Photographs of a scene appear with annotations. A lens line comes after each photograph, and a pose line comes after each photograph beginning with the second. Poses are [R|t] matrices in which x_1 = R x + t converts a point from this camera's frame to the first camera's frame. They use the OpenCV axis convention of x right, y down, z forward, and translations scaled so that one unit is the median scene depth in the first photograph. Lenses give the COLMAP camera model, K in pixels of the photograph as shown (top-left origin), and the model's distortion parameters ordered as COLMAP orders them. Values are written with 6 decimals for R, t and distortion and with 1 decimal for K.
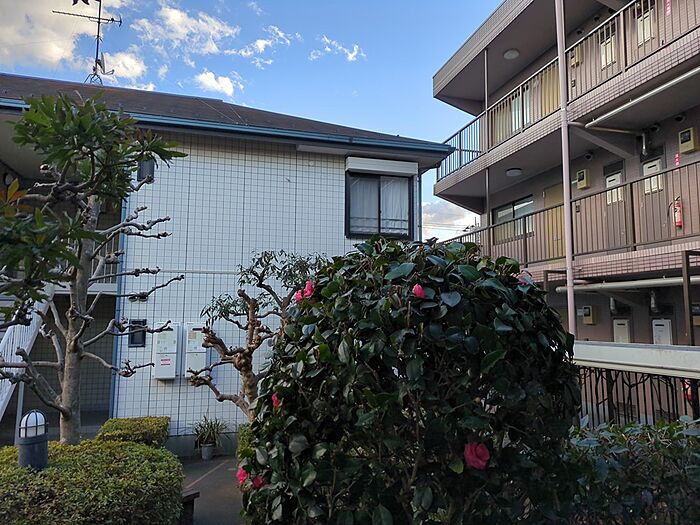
lens RADIAL K [[515.9, 0, 349.4], [0, 515.9, 262.9], [0, 0, 1]] dist [0.015046, 0.003266]
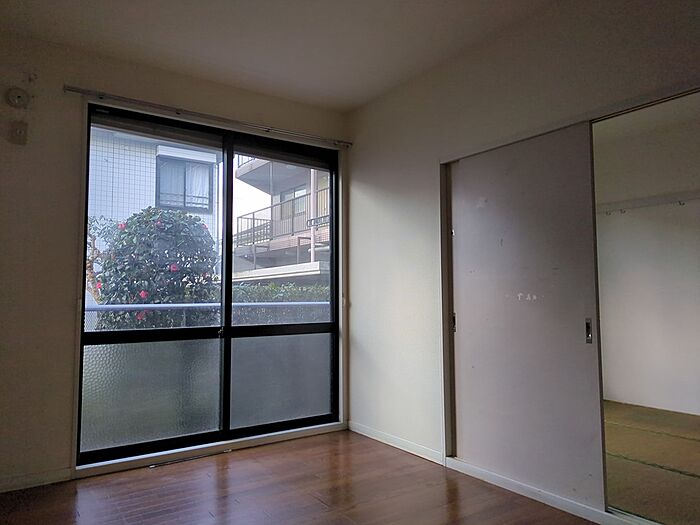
lens RADIAL K [[515.9, 0, 352.3], [0, 515.9, 262.6], [0, 0, 1]] dist [0.015046, 0.003266]
pose [[0.943516, 0.012216, 0.331101, 0.029379], [-0.026780, 0.998862, 0.039459, 0.020105], [-0.330242, -0.046097, 0.942770, -0.370322]]
